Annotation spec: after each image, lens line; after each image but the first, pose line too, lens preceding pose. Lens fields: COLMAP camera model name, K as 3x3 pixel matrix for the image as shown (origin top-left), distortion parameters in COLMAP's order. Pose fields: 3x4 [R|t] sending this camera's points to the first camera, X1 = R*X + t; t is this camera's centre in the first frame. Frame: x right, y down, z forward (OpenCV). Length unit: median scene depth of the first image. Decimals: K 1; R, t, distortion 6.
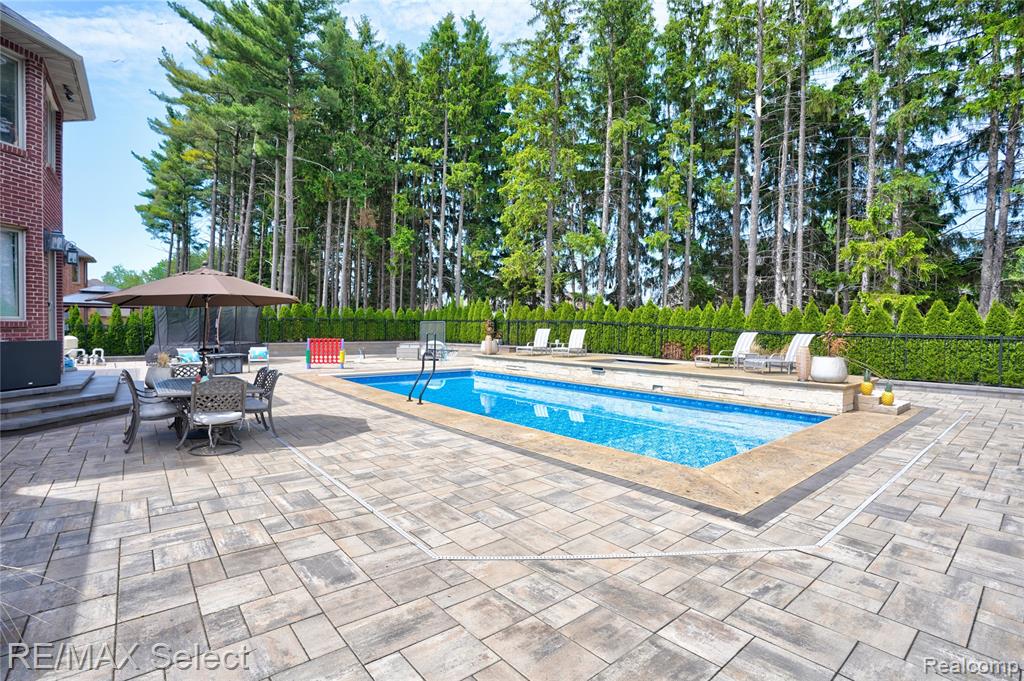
lens RADIAL K [[476.7, 0, 513.9], [0, 476.7, 338.4], [0, 0, 1]] dist [-0.068022, 0.024517]
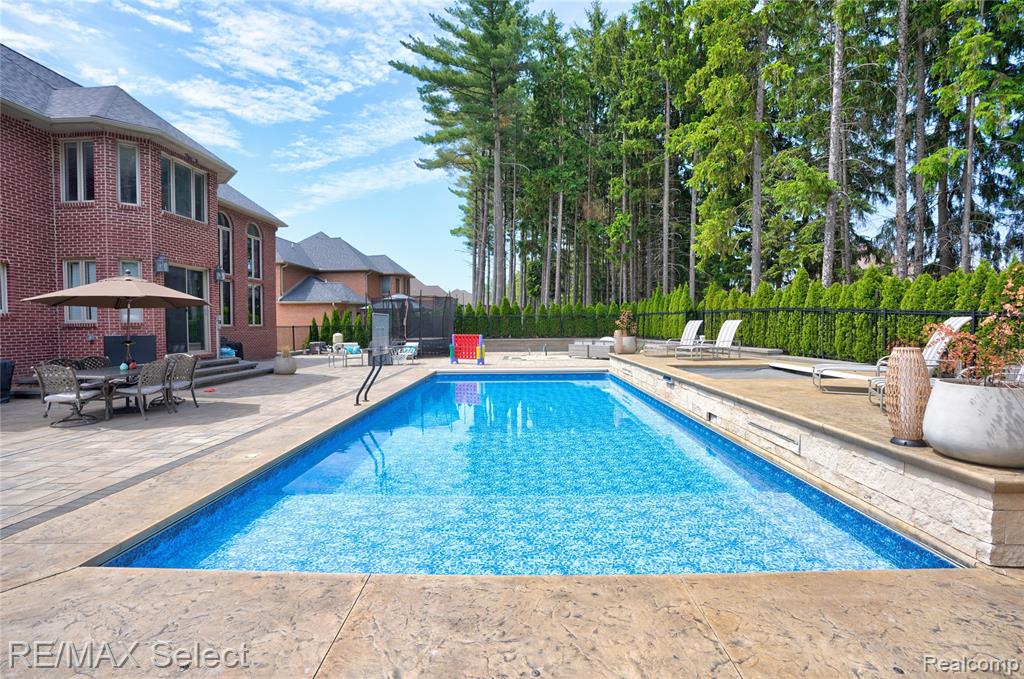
lens RADIAL K [[476.7, 0, 513.9], [0, 476.7, 337.4], [0, 0, 1]] dist [-0.068022, 0.024517]
pose [[0.751913, 0.001110, -0.659261, 0.287352], [0.000610, 0.999997, 0.002380, 0.003375], [0.659262, -0.002191, 0.751910, 0.241276]]
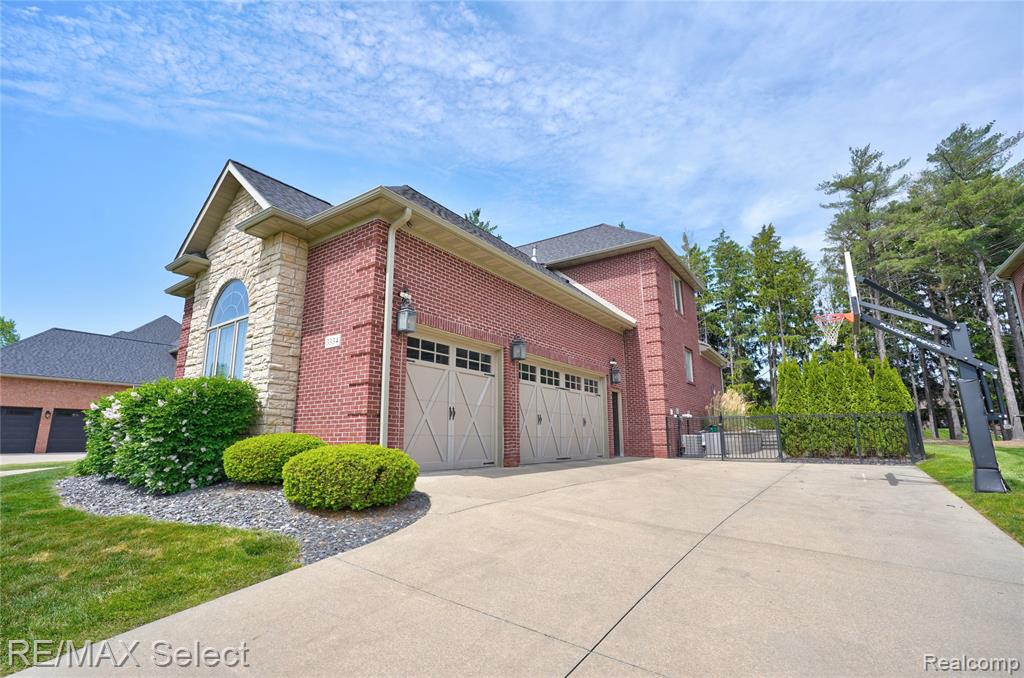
lens RADIAL K [[470.8, 0, 509.2], [0, 470.8, 340.6], [0, 0, 1]] dist [-0.043505, 0.000758]
pose [[0.961539, 0.046506, 0.270703, -0.967259], [0.011904, 0.977579, -0.210230, 0.074003], [-0.274410, 0.205367, 0.939427, -0.968148]]
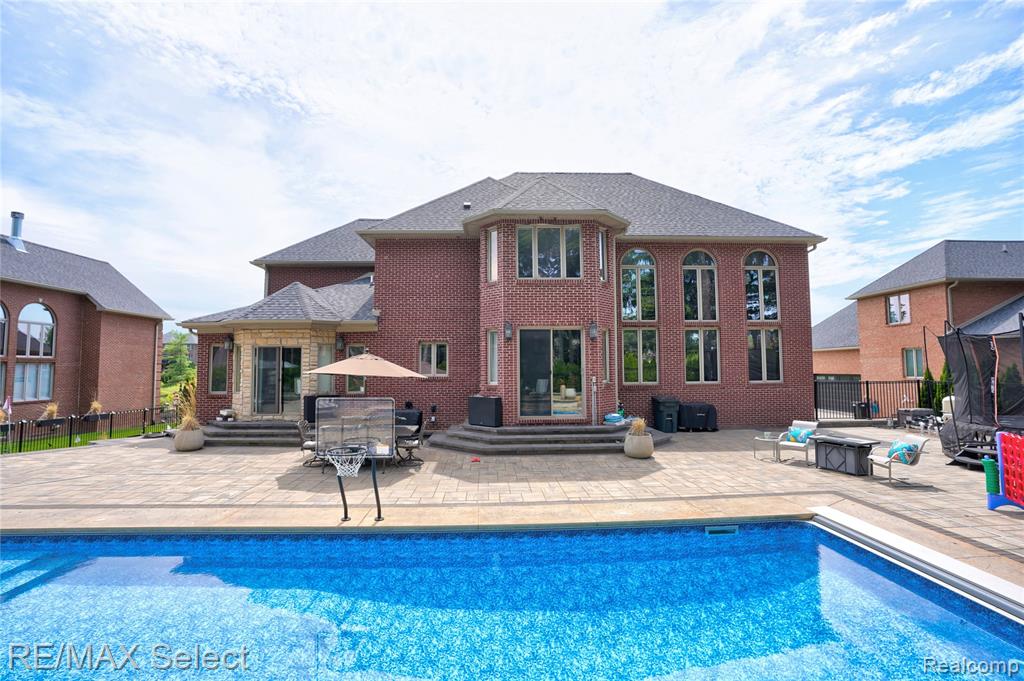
lens RADIAL K [[476.7, 0, 513.9], [0, 476.7, 338.4], [0, 0, 1]] dist [-0.068022, 0.024517]
pose [[-0.603792, -0.056085, -0.795166, 0.089185], [-0.019915, 0.998272, -0.055288, -0.038109], [0.796893, -0.017547, -0.603865, 0.729850]]
